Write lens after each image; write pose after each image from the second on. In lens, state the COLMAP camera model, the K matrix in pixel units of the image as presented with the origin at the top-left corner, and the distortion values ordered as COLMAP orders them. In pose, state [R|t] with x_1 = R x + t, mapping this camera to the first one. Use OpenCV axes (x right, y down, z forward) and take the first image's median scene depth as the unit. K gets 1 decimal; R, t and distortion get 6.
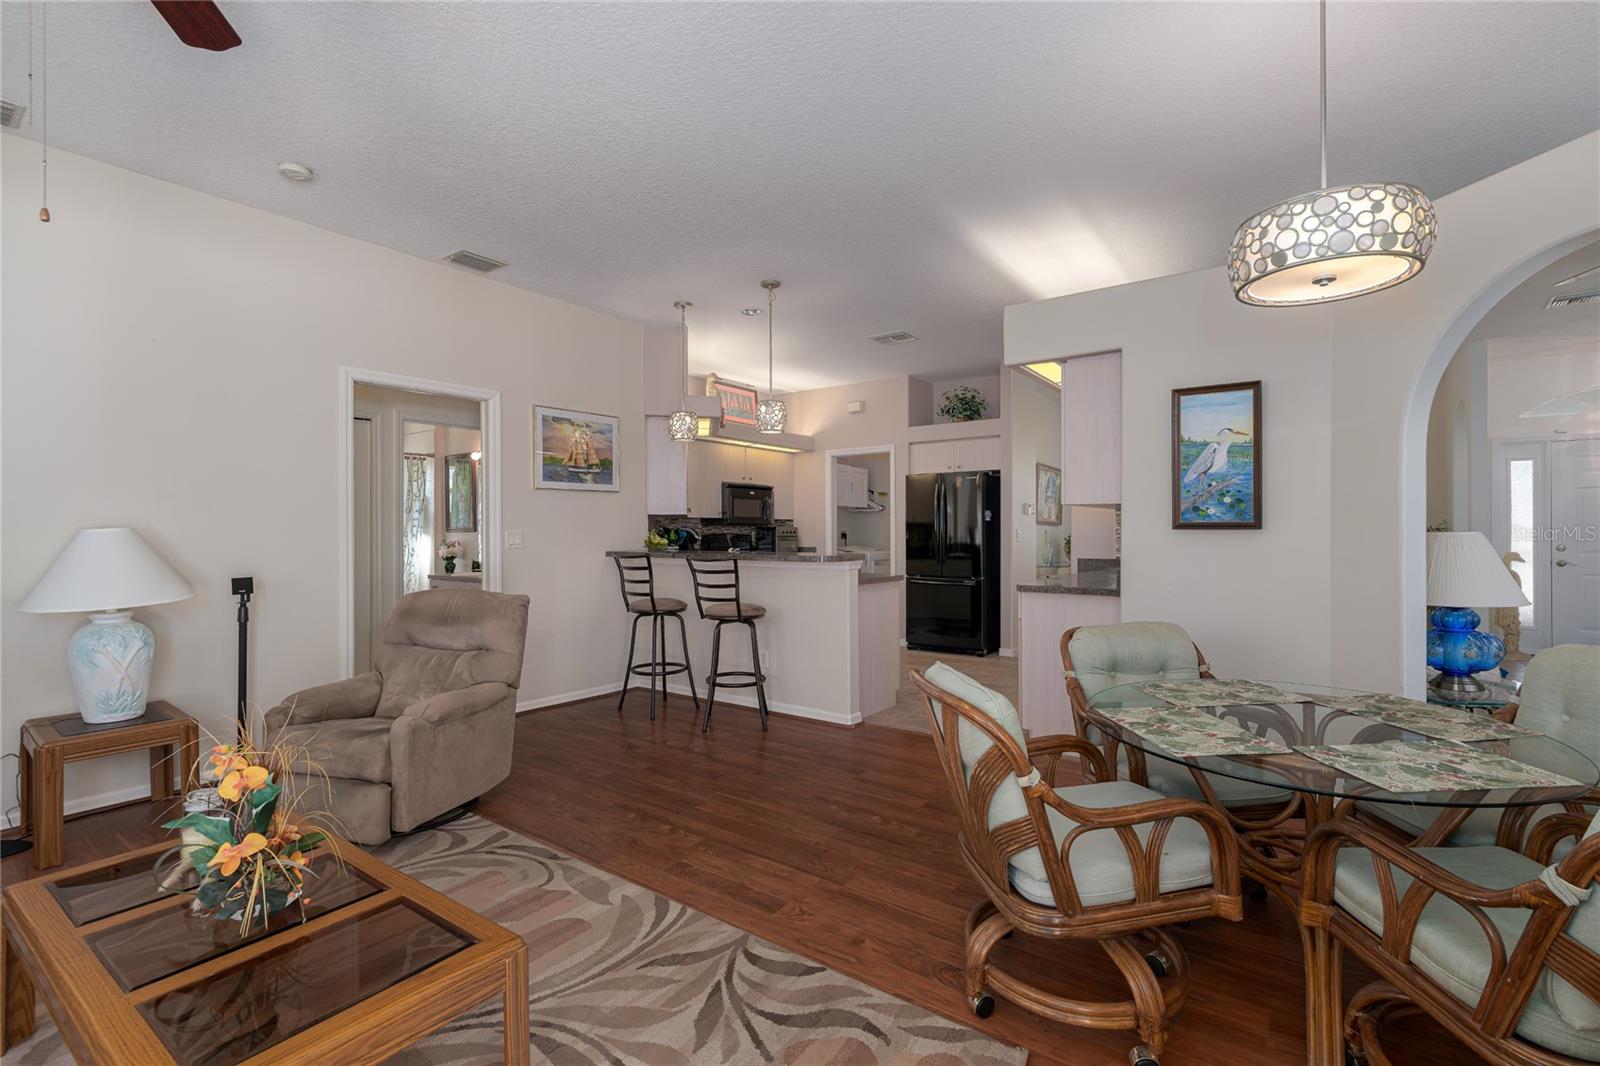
lens RADIAL K [[718.8, 0, 796.6], [0, 718.8, 528.7], [0, 0, 1]] dist [-0.002969, 0.000061]
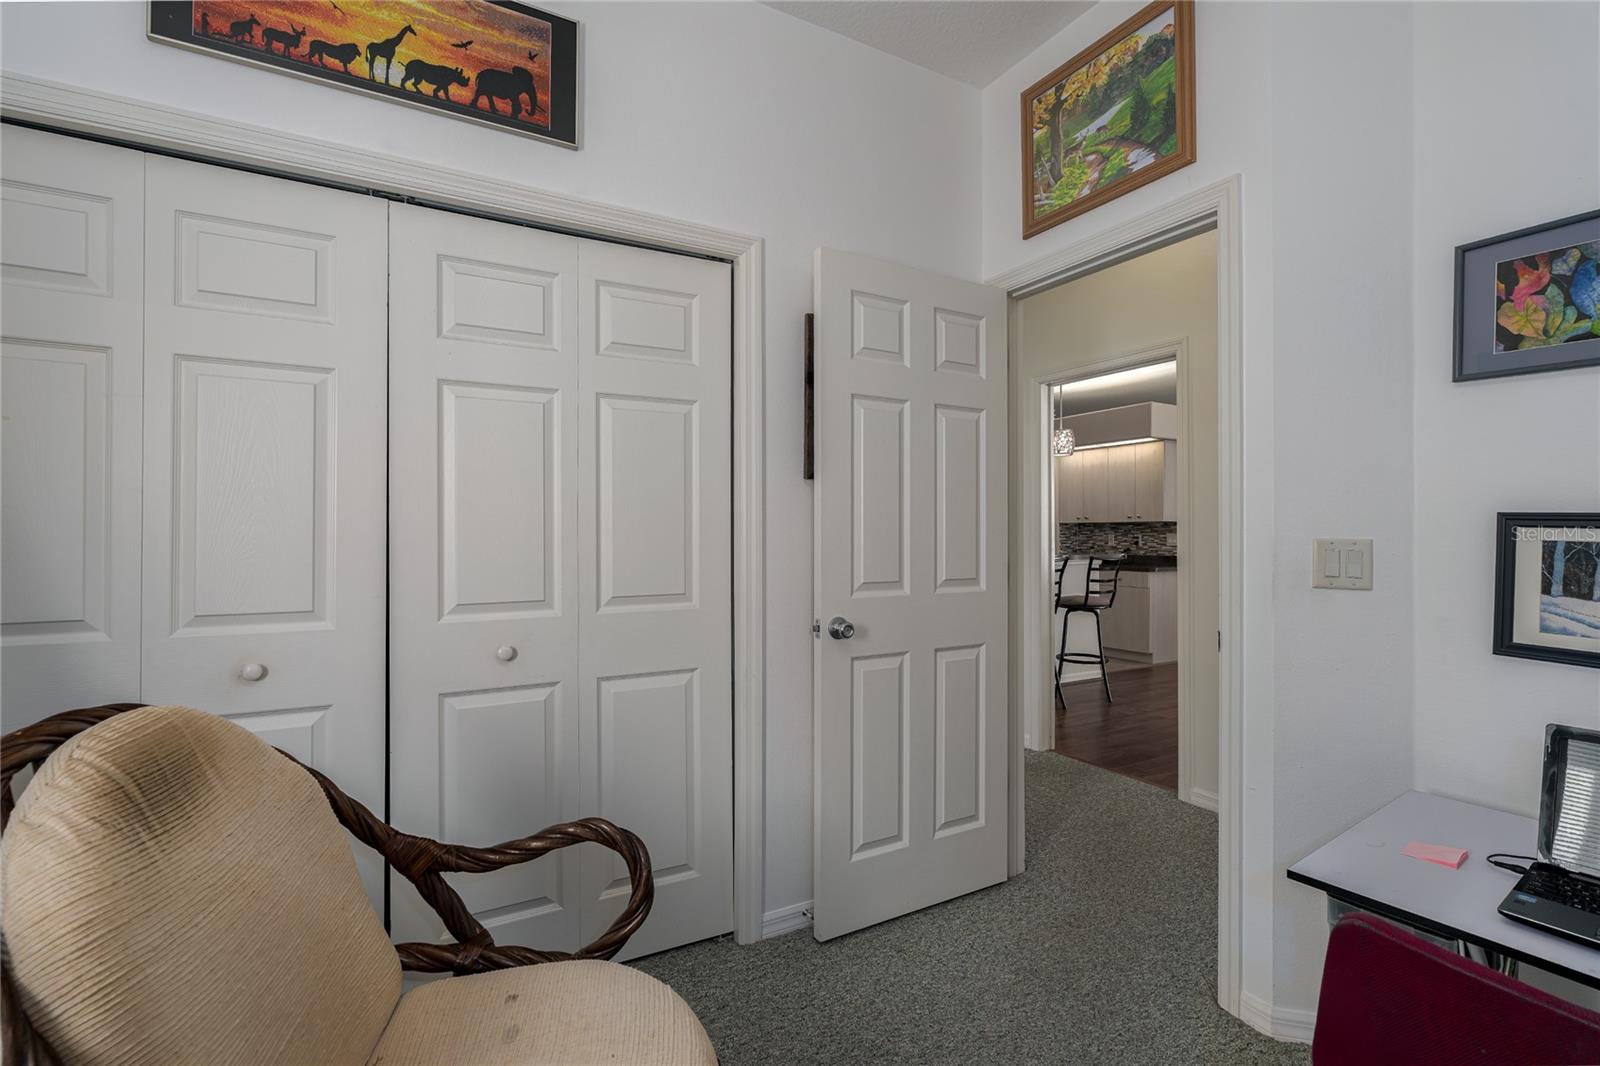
lens RADIAL K [[718.8, 0, 796.6], [0, 718.8, 528.7], [0, 0, 1]] dist [-0.002969, 0.000061]
pose [[0.399291, 0.006664, 0.916800, -1.262515], [-0.001033, 0.999976, -0.006818, -0.002041], [-0.916824, 0.001776, 0.399288, 0.867177]]
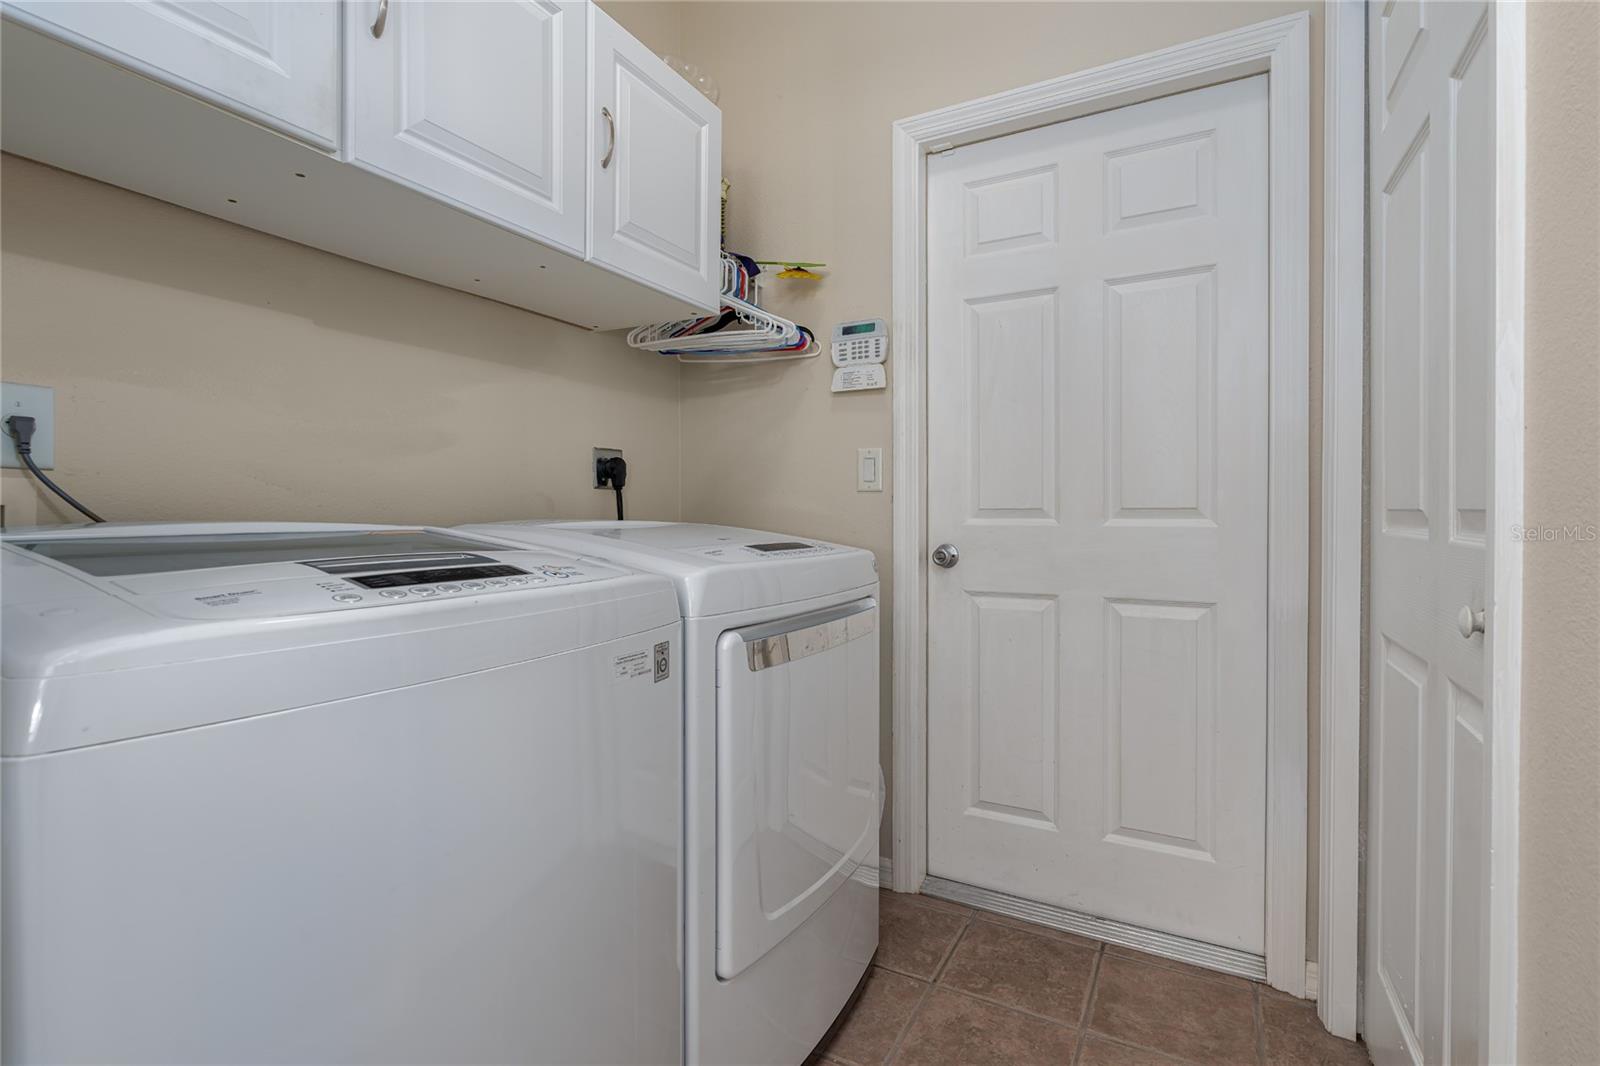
lens RADIAL K [[723.5, 0, 796.3], [0, 723.5, 528.8], [0, 0, 1]] dist [-0.004140, 0.000131]
pose [[0.991266, -0.002203, 0.131861, 0.177966], [-0.000800, 0.999742, 0.022716, 0.041653], [-0.131877, -0.022623, 0.991008, 1.542680]]
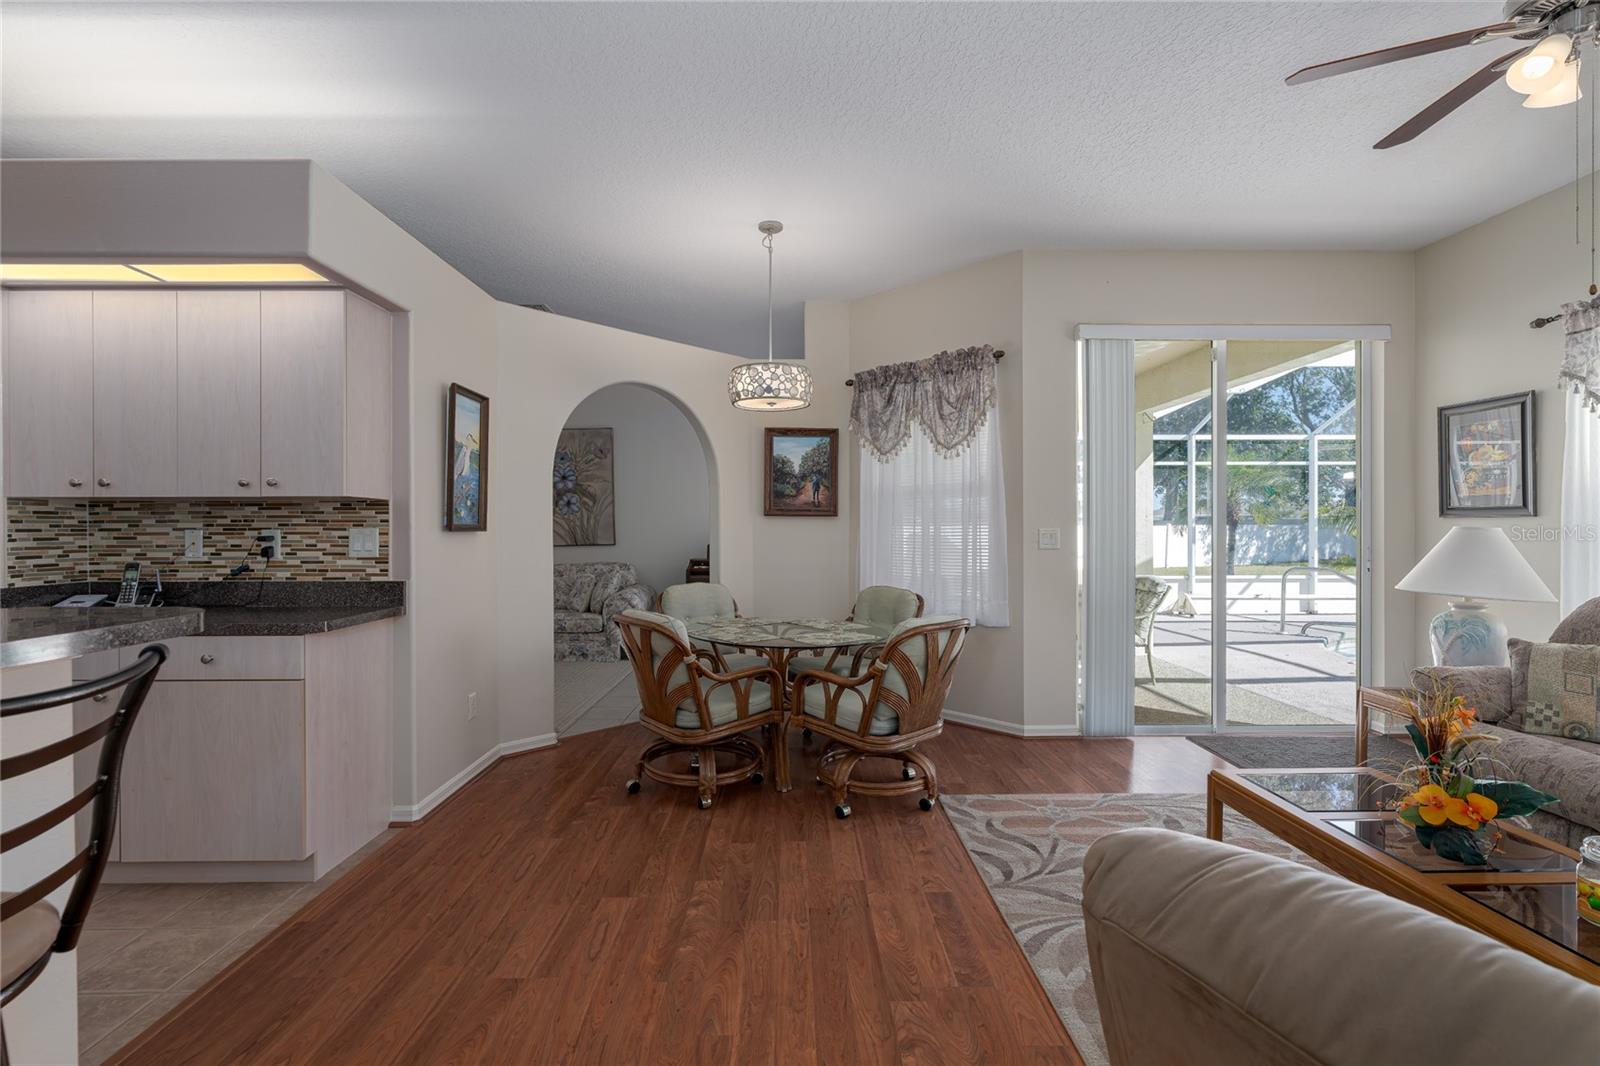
lens RADIAL K [[718.8, 0, 796.6], [0, 718.8, 528.7], [0, 0, 1]] dist [-0.002969, 0.000061]
pose [[-0.600718, 0.003721, 0.799453, -0.338045], [0.002527, 0.999993, -0.002756, 0.000531], [-0.799457, 0.000365, -0.600723, 0.822034]]
